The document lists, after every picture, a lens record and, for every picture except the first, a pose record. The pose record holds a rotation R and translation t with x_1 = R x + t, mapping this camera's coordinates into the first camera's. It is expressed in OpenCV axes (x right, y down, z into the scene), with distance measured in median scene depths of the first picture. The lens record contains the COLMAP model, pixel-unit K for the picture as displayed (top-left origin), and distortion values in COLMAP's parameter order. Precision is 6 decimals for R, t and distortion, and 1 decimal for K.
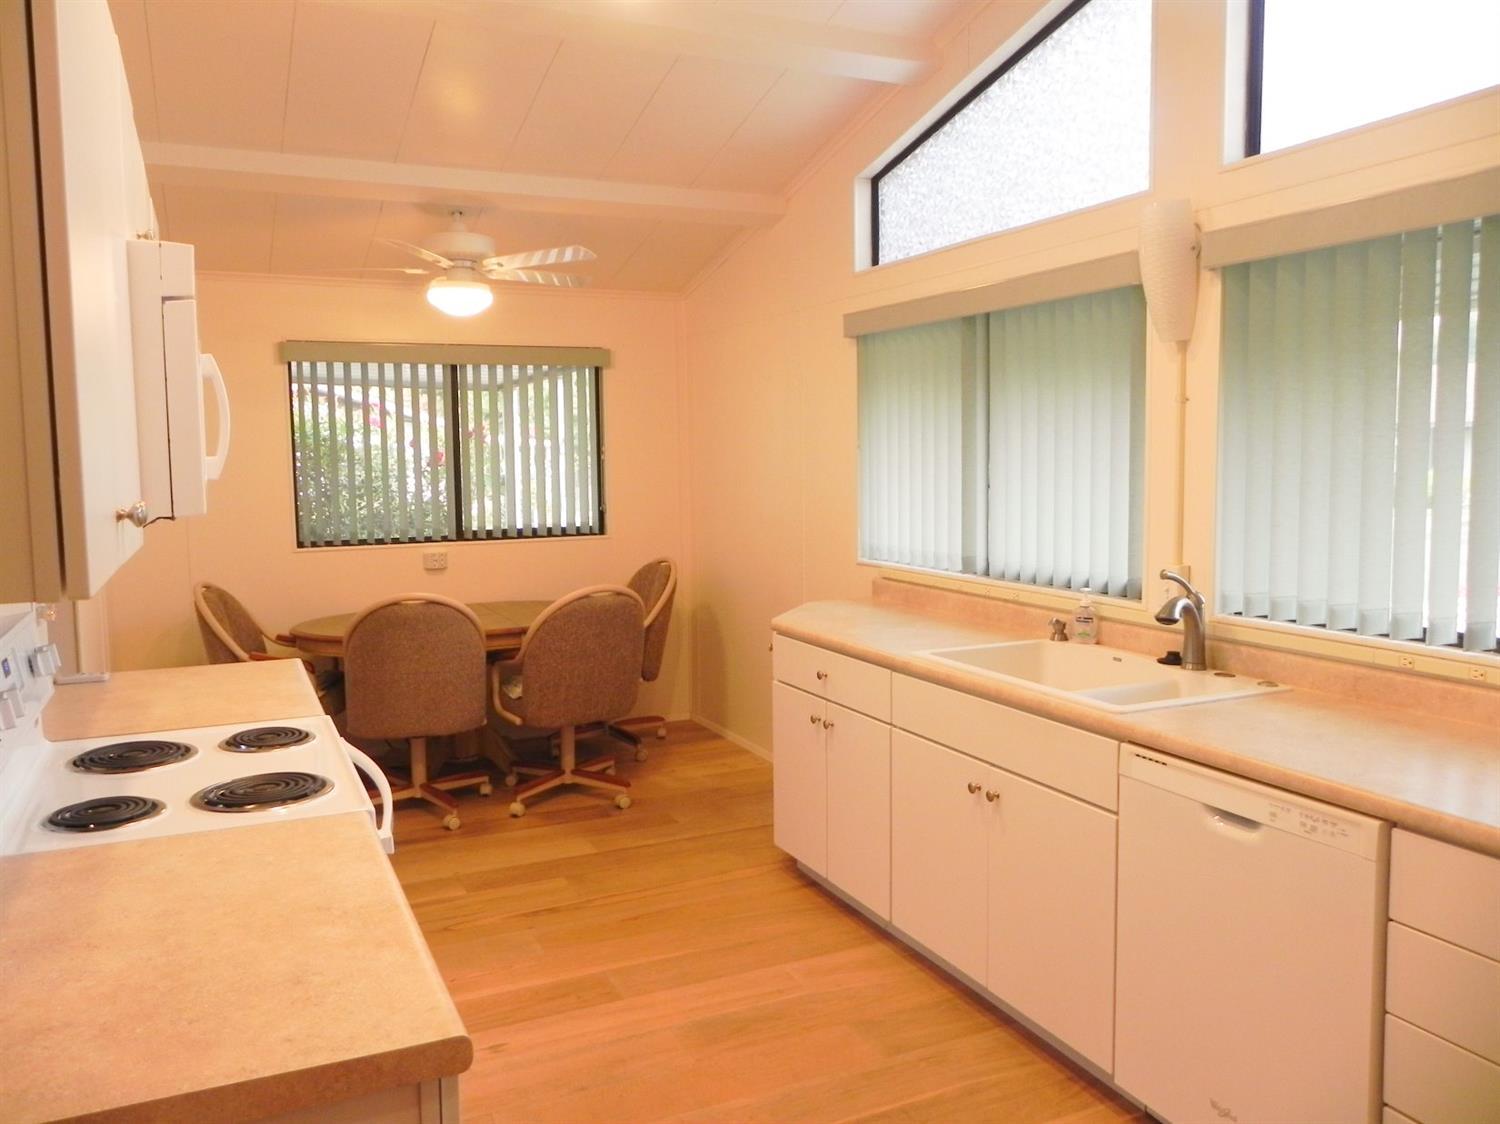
lens RADIAL K [[1119.7, 0, 717.5], [0, 1119.7, 562.2], [0, 0, 1]] dist [-0.019821, 0.036138]
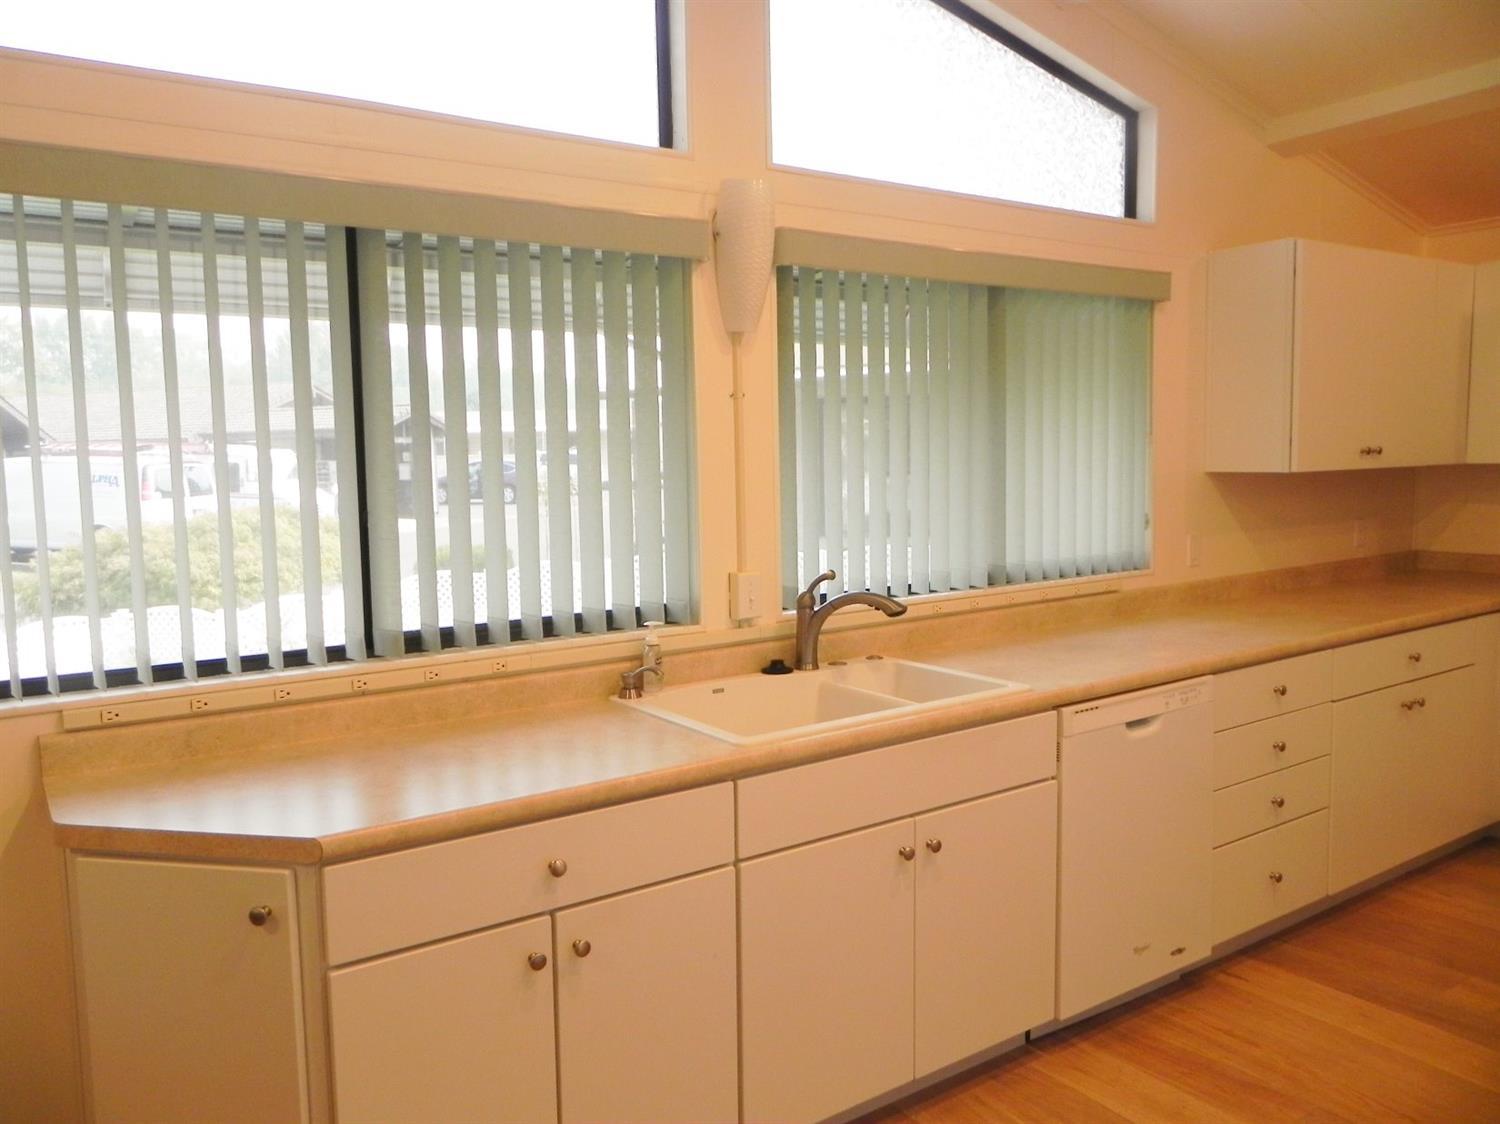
lens RADIAL K [[1119.7, 0, 738.8], [0, 1119.7, 553.3], [0, 0, 1]] dist [-0.019821, 0.036138]
pose [[-0.171259, -0.078059, 0.982129, -0.518233], [0.117144, 0.988172, 0.098966, -0.108161], [-0.978237, 0.131999, -0.160089, 1.172118]]
